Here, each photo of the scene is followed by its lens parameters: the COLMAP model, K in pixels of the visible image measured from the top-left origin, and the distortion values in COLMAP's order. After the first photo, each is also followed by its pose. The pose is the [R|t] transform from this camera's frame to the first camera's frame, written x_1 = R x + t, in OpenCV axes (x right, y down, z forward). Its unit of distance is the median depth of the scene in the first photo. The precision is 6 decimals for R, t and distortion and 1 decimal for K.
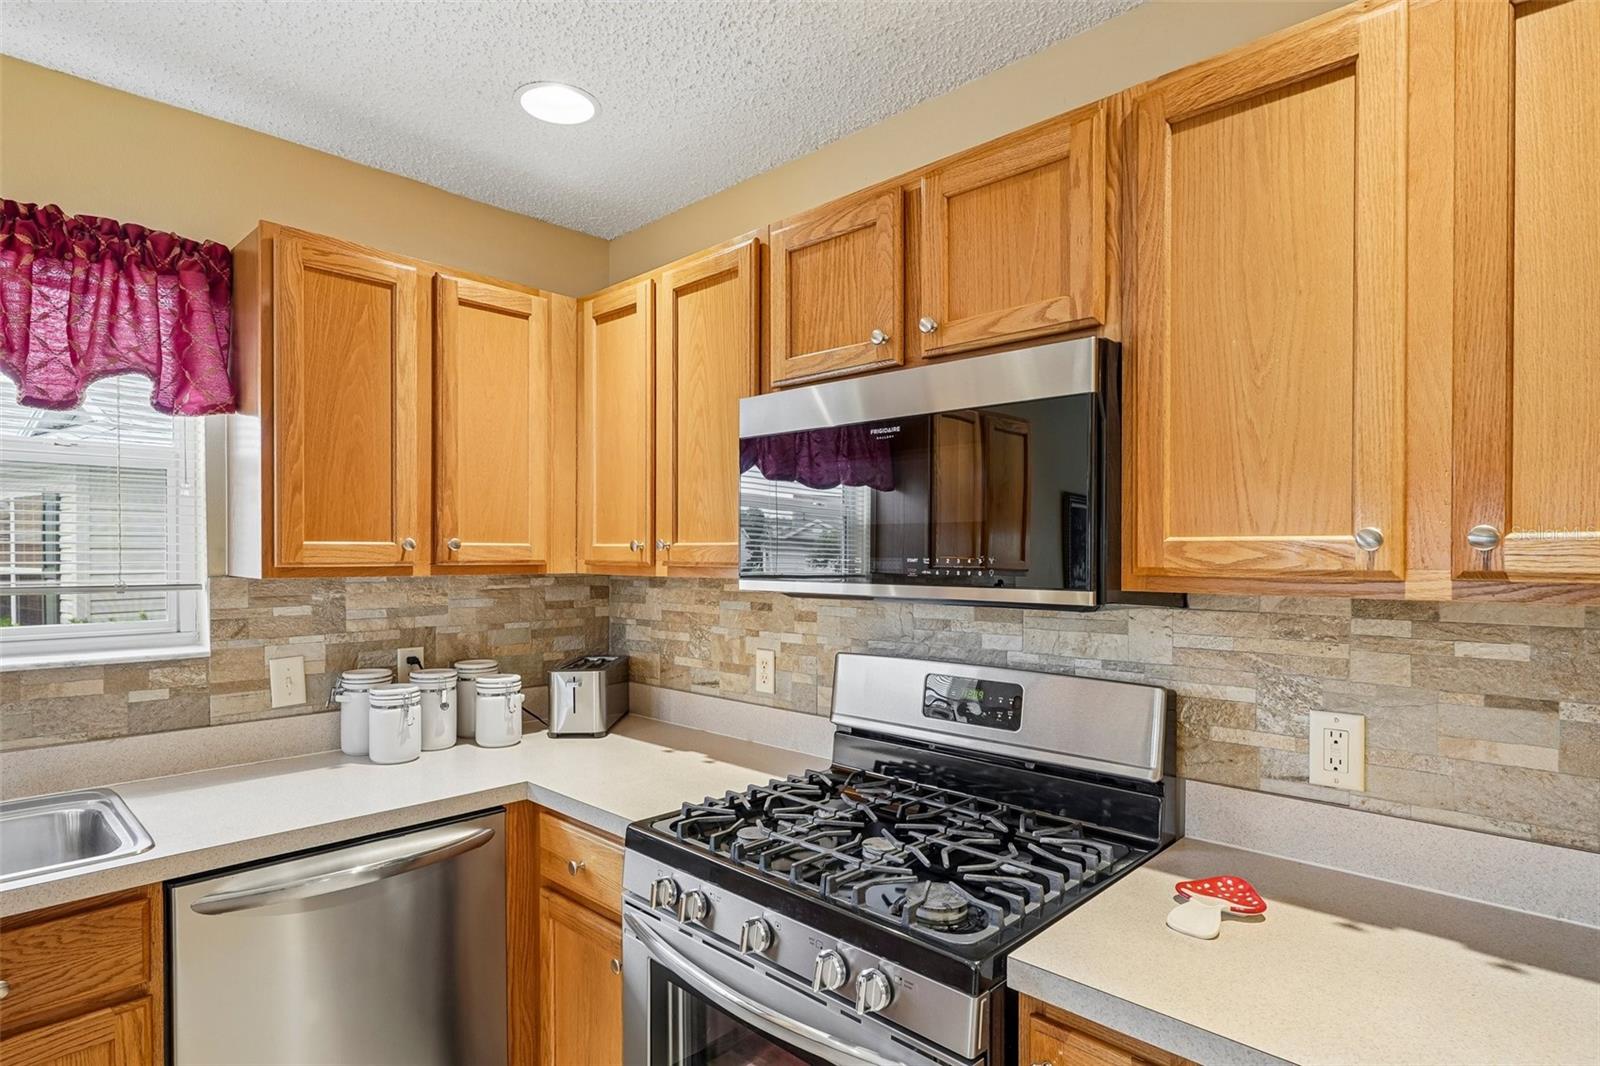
lens RADIAL K [[854.5, 0, 790.0], [0, 854.5, 563.1], [0, 0, 1]] dist [0.004704, -0.002428]
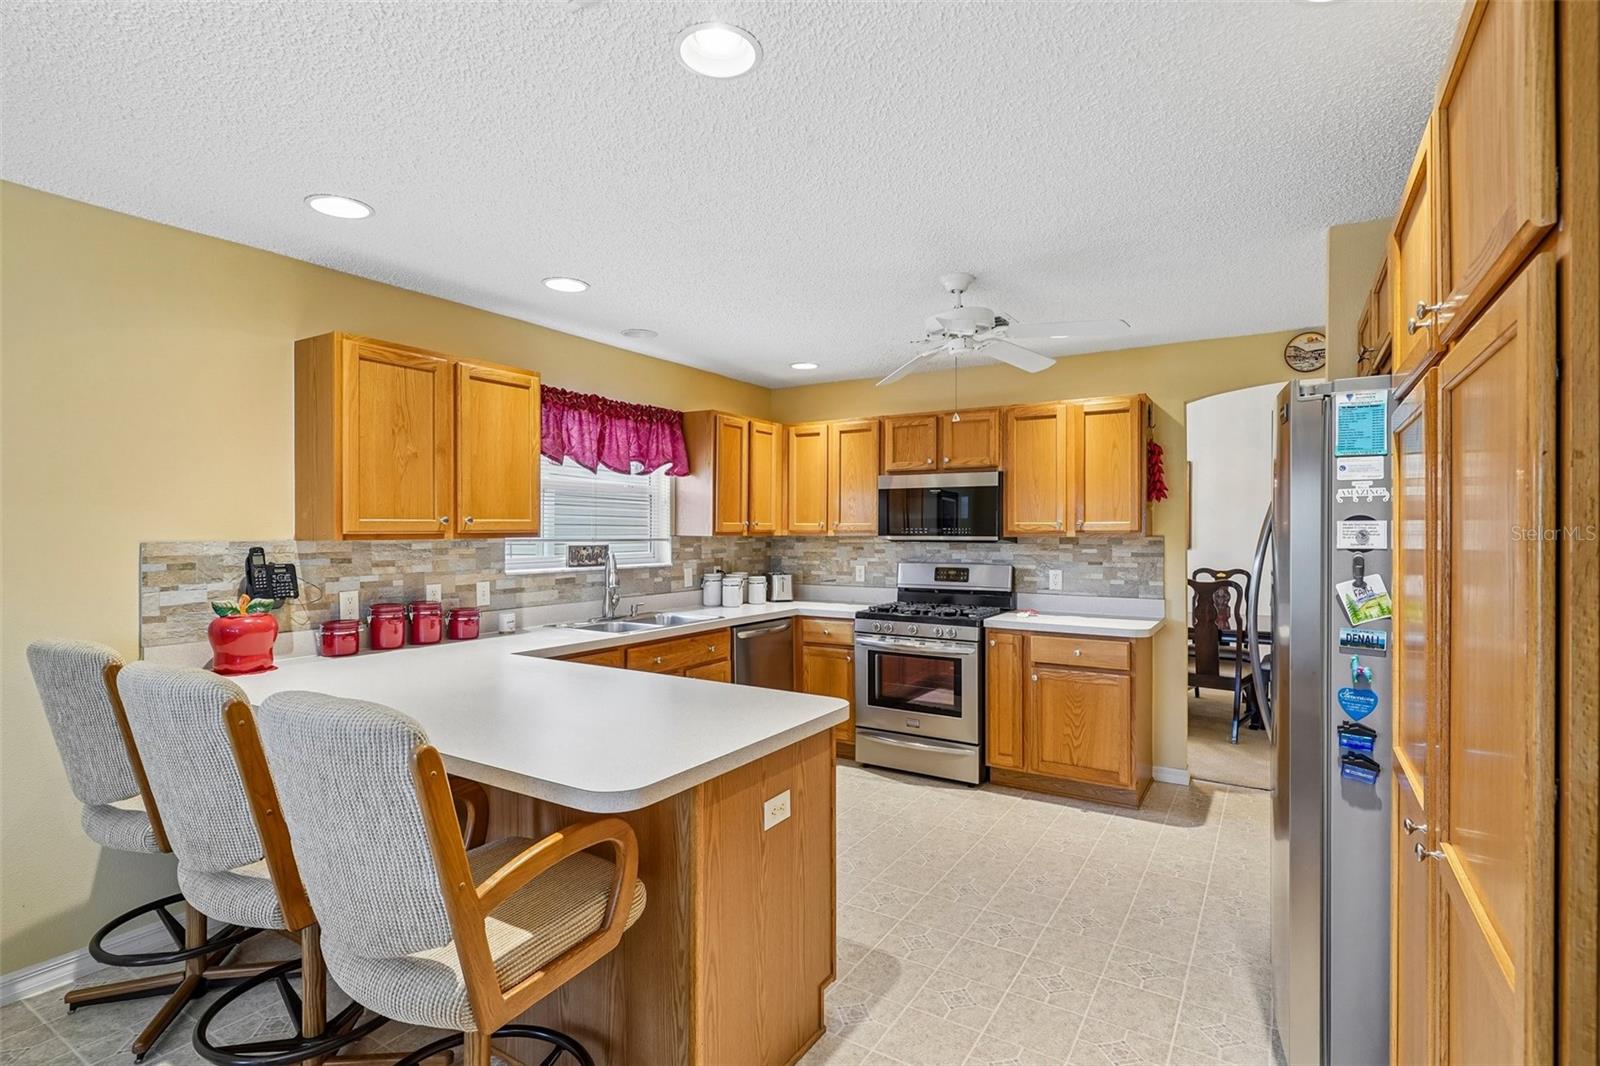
lens RADIAL K [[782.0, 0, 794.7], [0, 782.0, 532.7], [0, 0, 1]] dist [0.005318, -0.005314]
pose [[0.978607, 0.000456, 0.205737, -0.798323], [0.001633, 0.999949, -0.009987, 0.031171], [-0.205731, 0.010109, 0.978556, -1.428262]]
